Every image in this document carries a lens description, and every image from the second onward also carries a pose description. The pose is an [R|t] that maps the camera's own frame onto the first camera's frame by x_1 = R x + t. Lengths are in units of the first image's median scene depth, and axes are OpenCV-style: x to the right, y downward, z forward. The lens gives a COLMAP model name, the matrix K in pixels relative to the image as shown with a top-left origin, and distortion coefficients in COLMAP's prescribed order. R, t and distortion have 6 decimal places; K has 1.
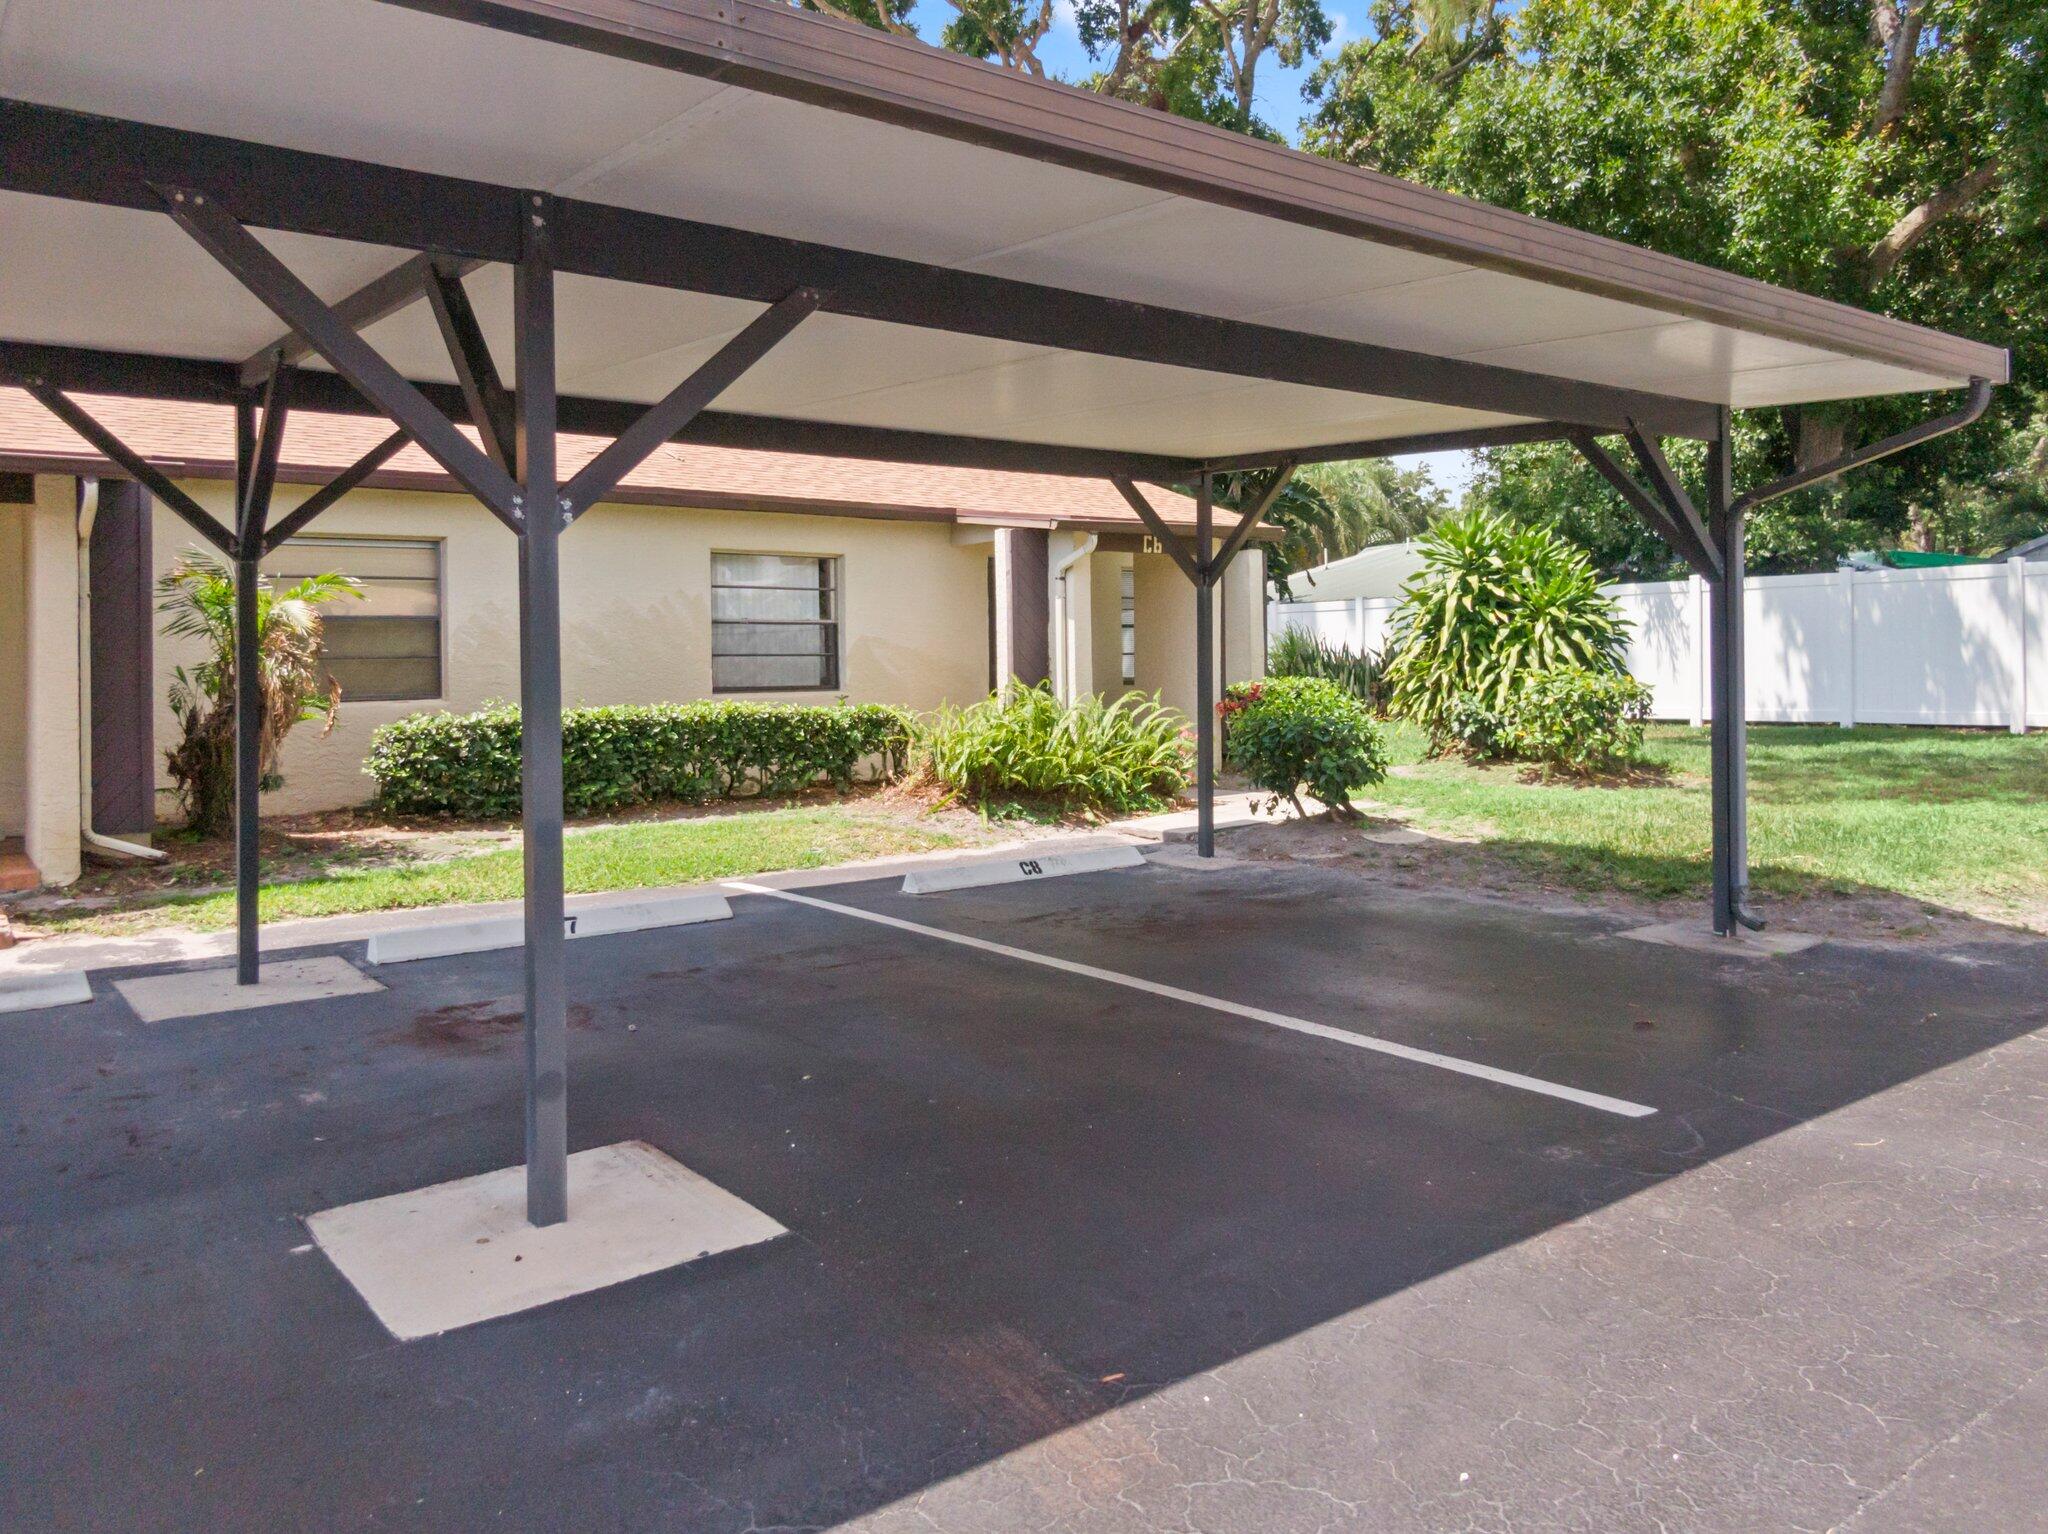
lens RADIAL K [[1550.3, 0, 1024.0], [0, 1550.3, 767.0], [0, 0, 1]] dist [-0.004515, -0.000683]
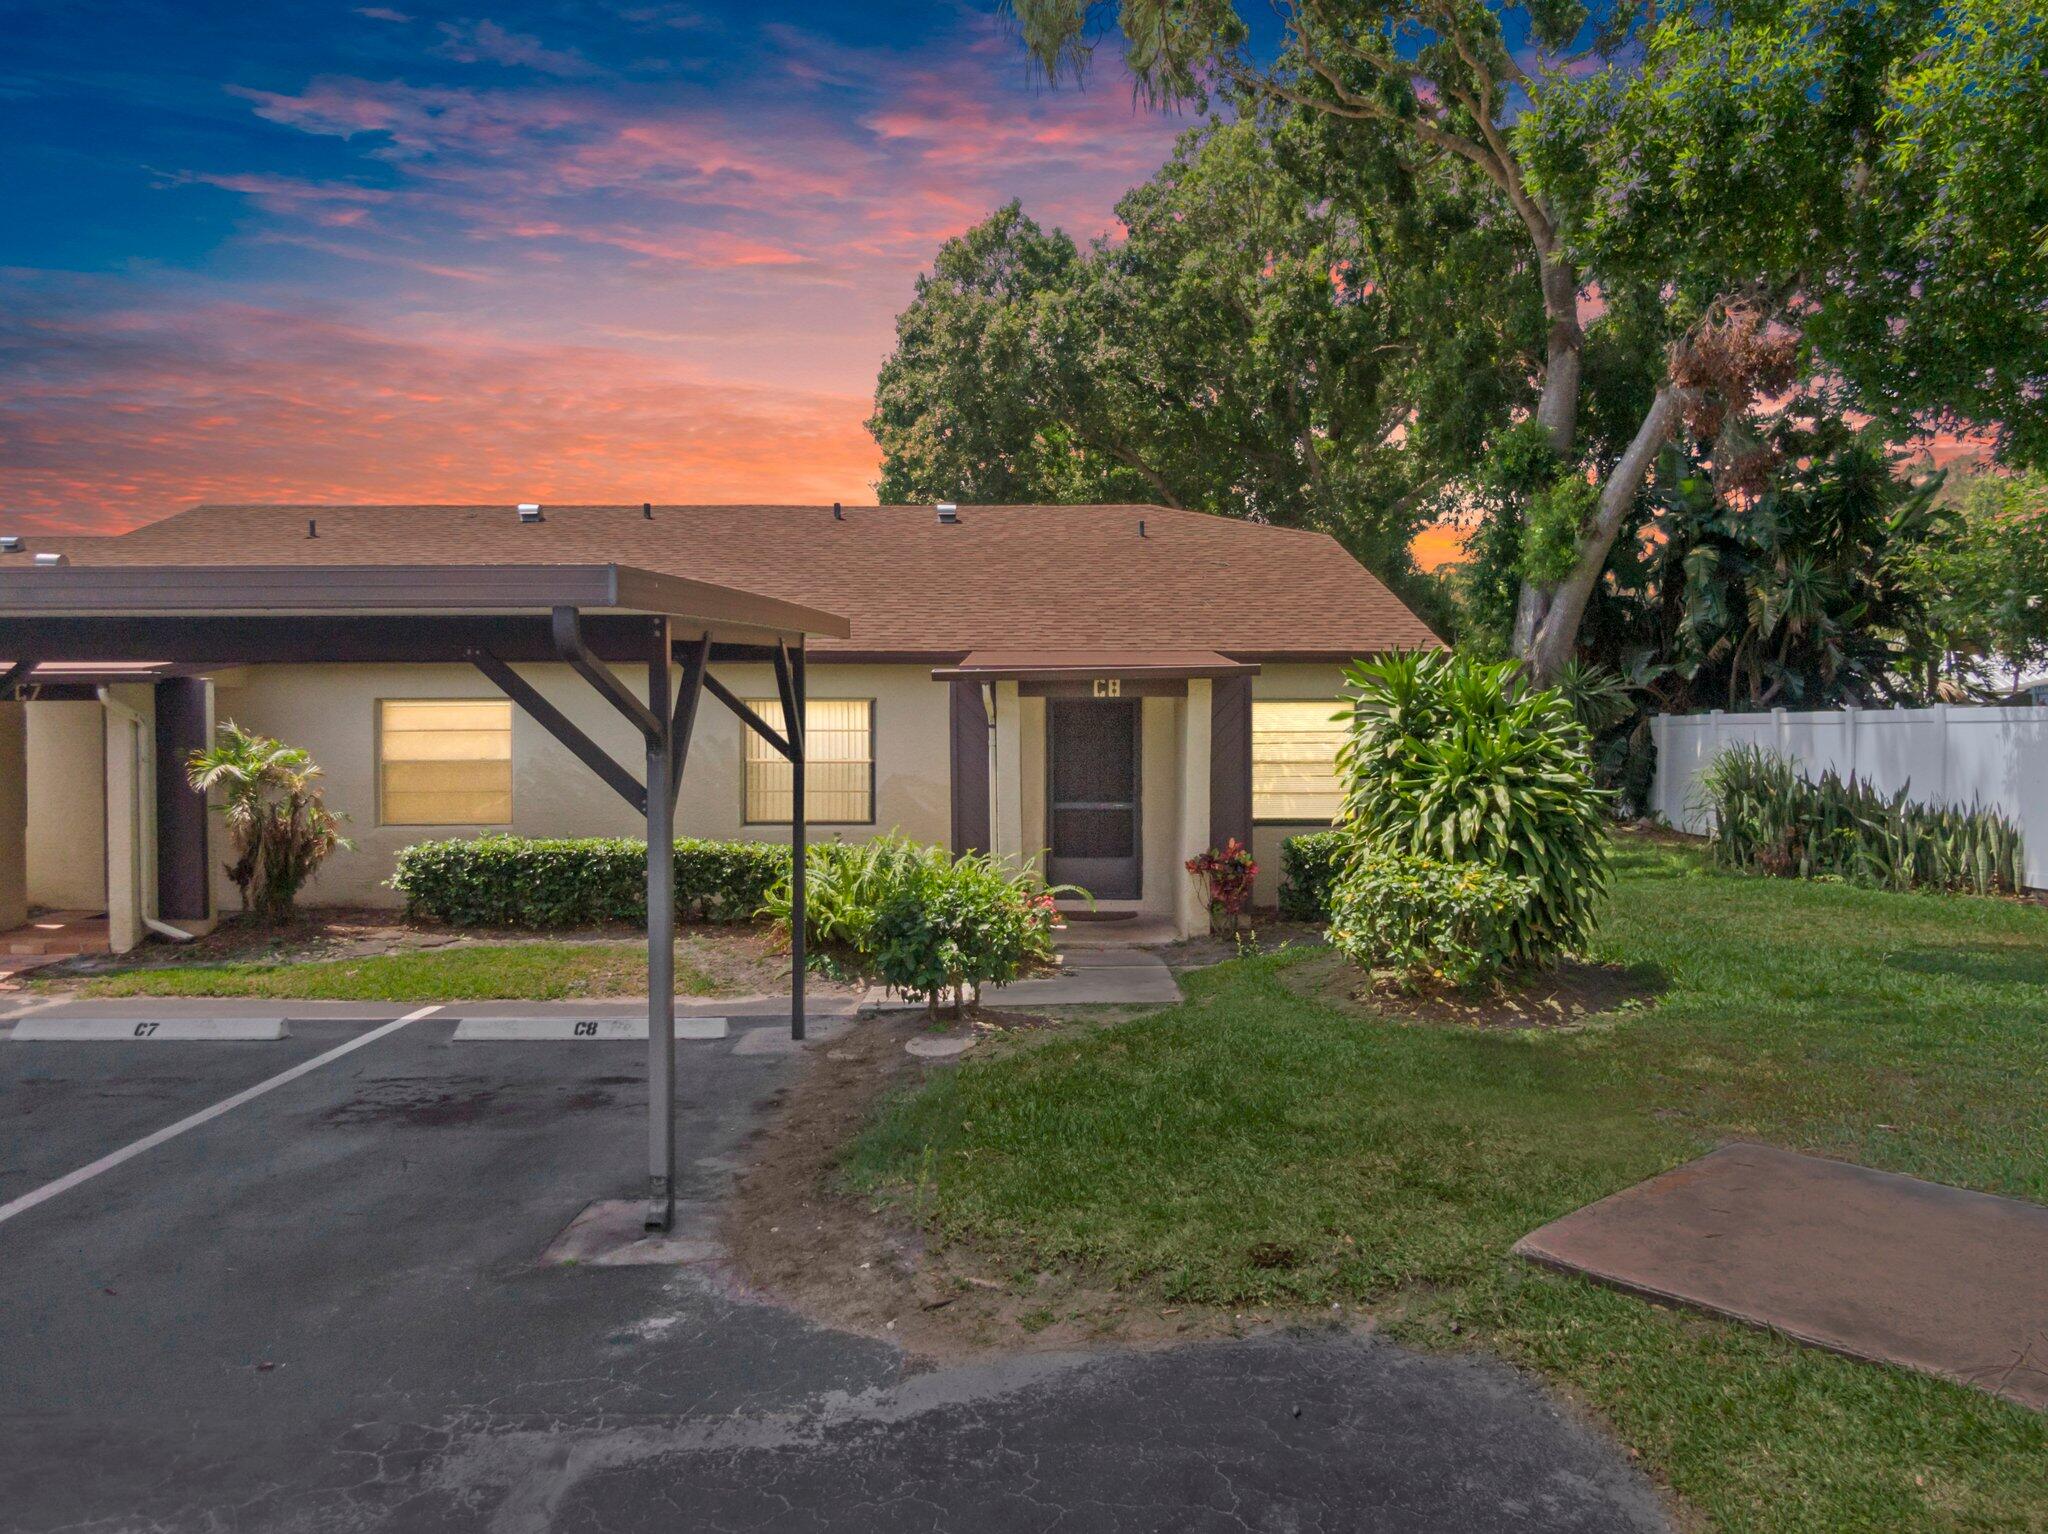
lens RADIAL K [[1550.3, 0, 1024.0], [0, 1550.3, 767.0], [0, 0, 1]] dist [-0.004515, -0.000683]
pose [[0.775795, 0.023288, -0.630555, 0.721781], [-0.057446, 0.997775, -0.033828, -0.074132], [0.628364, 0.062466, 0.775407, 0.310412]]
